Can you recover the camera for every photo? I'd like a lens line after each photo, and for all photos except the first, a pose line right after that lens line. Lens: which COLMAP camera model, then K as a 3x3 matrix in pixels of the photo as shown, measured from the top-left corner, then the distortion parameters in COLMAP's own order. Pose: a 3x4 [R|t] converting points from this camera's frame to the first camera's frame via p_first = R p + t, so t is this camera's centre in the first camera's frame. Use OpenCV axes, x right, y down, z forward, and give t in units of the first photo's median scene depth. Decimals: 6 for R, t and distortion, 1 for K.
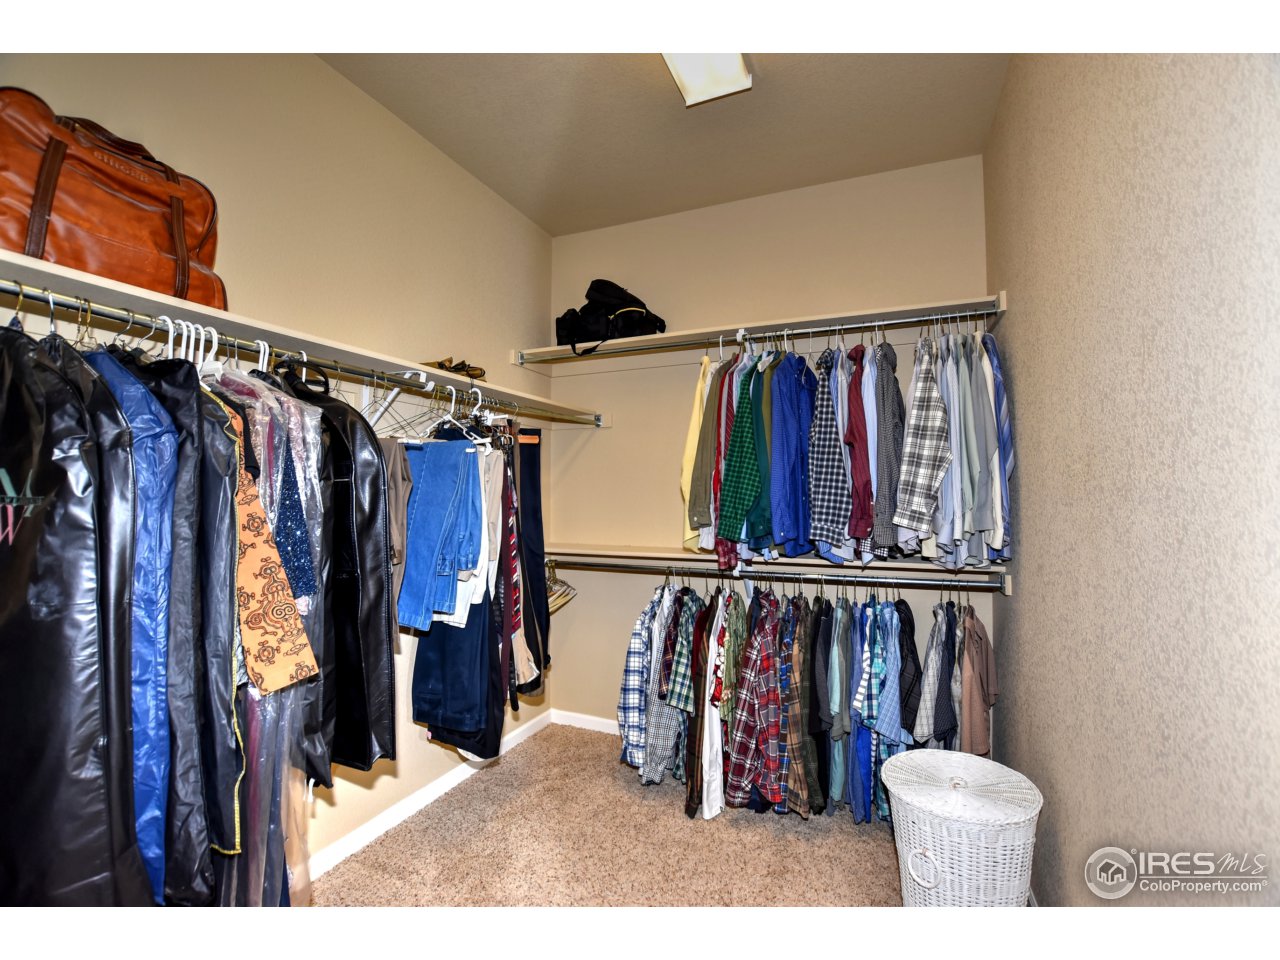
lens RADIAL K [[569.2, 0, 637.2], [0, 569.2, 481.6], [0, 0, 1]] dist [-0.031037, 0.004064]
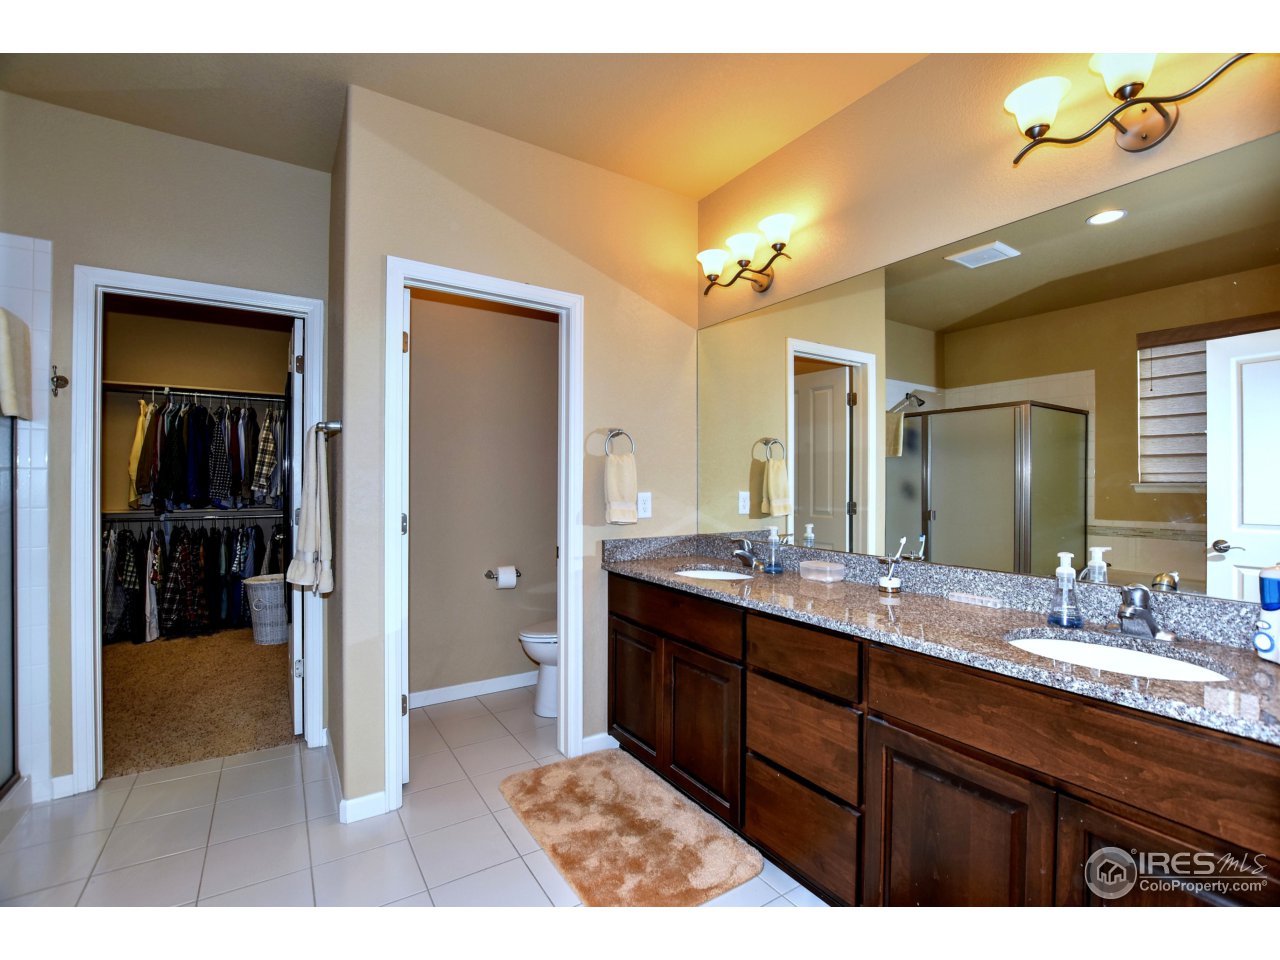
lens RADIAL K [[569.2, 0, 637.4], [0, 569.2, 480.7], [0, 0, 1]] dist [-0.031037, 0.004064]
pose [[0.558864, 0.002534, 0.829256, -0.529201], [-0.023889, 0.999630, 0.013045, -0.028930], [-0.828915, -0.027101, 0.558717, -1.473788]]
